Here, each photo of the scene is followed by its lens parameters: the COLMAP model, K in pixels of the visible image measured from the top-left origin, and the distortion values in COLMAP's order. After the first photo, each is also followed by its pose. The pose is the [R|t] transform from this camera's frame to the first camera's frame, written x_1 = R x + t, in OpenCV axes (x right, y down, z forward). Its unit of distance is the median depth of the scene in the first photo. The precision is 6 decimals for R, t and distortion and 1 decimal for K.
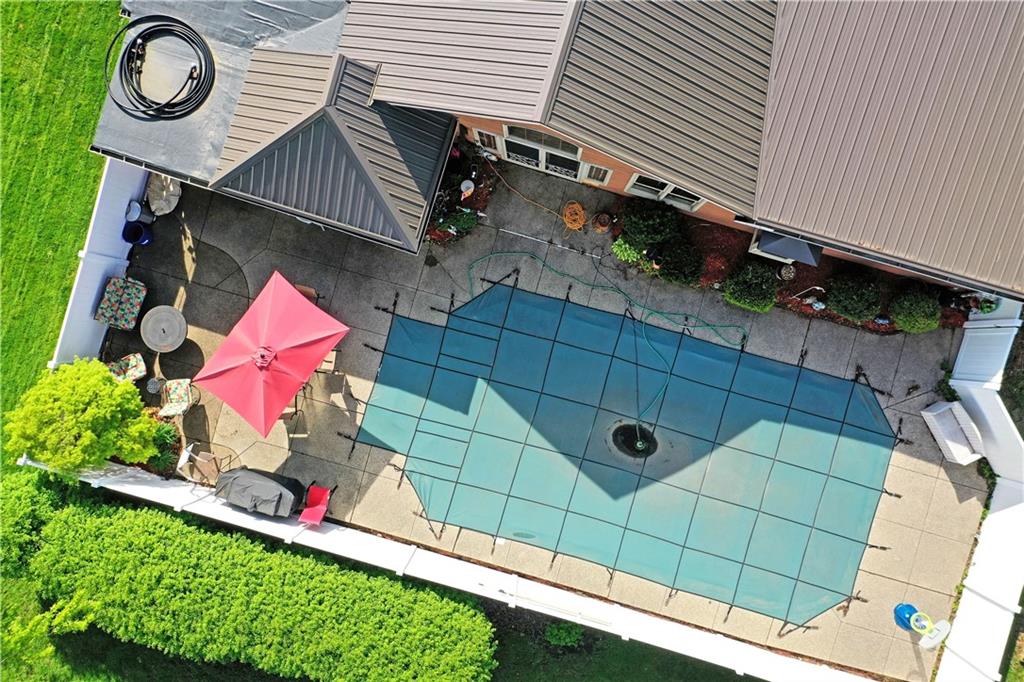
lens RADIAL K [[814.0, 0, 507.9], [0, 814.0, 339.0], [0, 0, 1]] dist [0.019011, 0.011797]
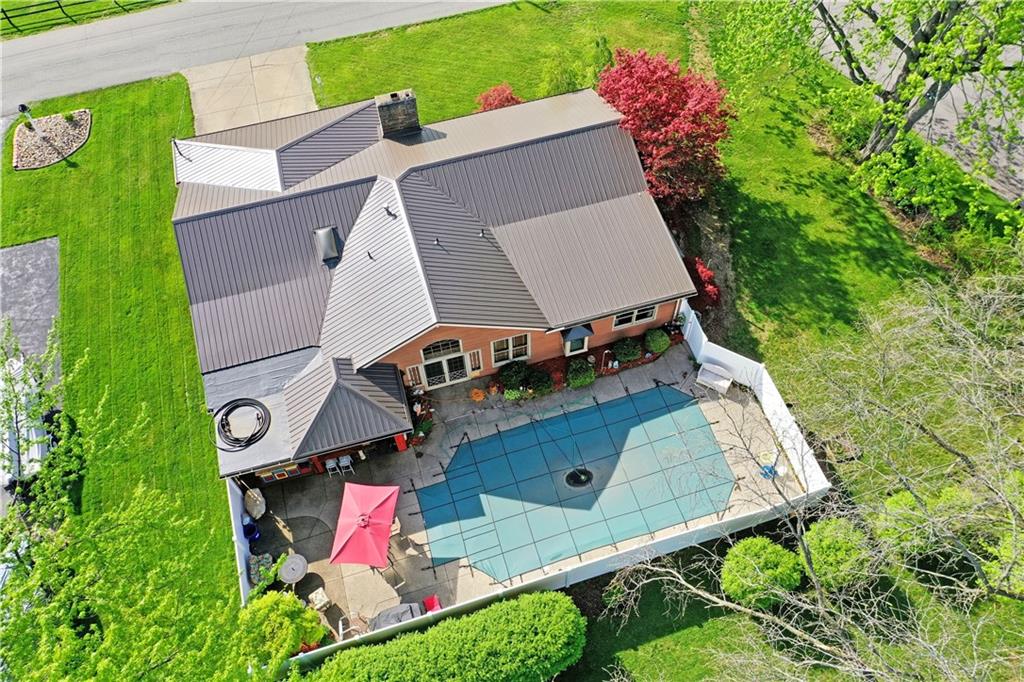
lens RADIAL K [[814.0, 0, 507.9], [0, 814.0, 339.0], [0, 0, 1]] dist [0.019011, 0.011797]
pose [[0.839629, -0.450565, 0.303340, -0.349483], [0.543161, 0.696480, -0.468926, 0.639458], [0.000011, 0.558486, 0.829514, -0.547585]]
